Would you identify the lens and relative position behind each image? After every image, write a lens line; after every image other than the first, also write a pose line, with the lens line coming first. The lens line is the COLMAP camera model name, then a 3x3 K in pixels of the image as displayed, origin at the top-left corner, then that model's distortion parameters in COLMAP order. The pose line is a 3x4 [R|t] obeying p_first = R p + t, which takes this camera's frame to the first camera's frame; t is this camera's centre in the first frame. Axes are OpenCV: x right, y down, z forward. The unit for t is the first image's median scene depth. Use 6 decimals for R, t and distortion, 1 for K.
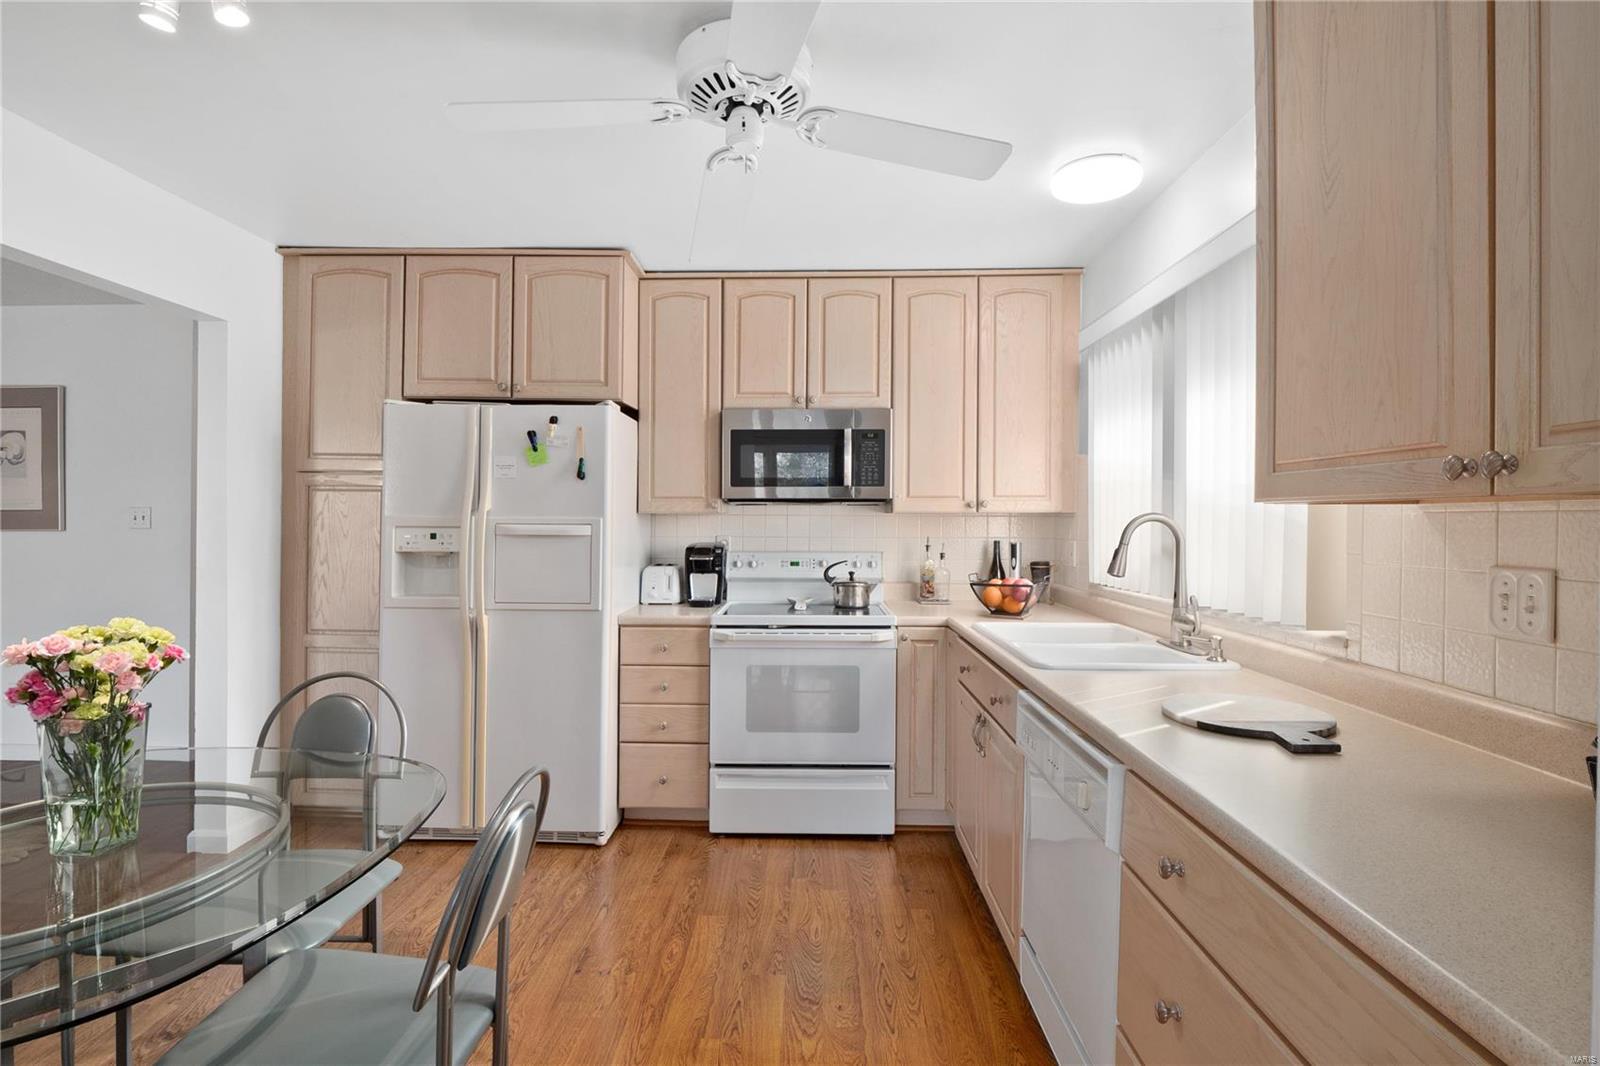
lens RADIAL K [[758.5, 0, 795.8], [0, 758.5, 515.8], [0, 0, 1]] dist [-0.007197, -0.000327]
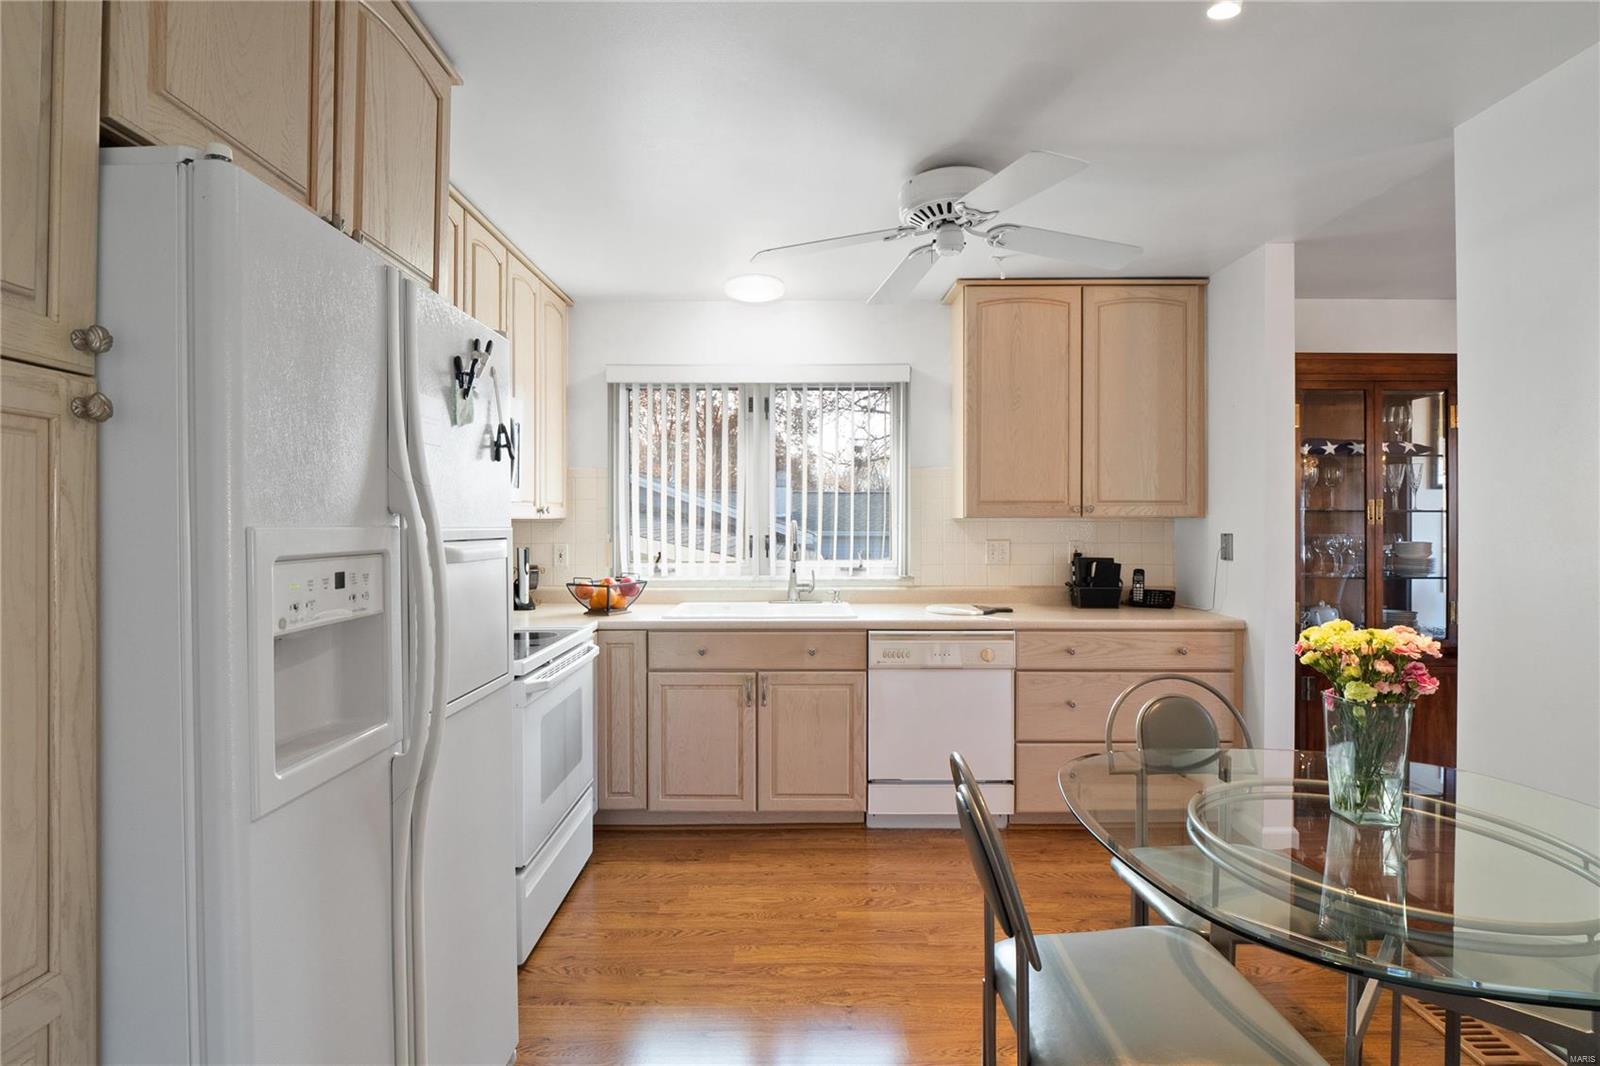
lens RADIAL K [[758.5, 0, 795.8], [0, 758.5, 515.8], [0, 0, 1]] dist [-0.007197, -0.000327]
pose [[-0.028551, 0.000647, 0.999592, -0.854561], [-0.008598, 0.999963, -0.000893, -0.005898], [-0.999555, -0.008620, -0.028544, 0.789262]]
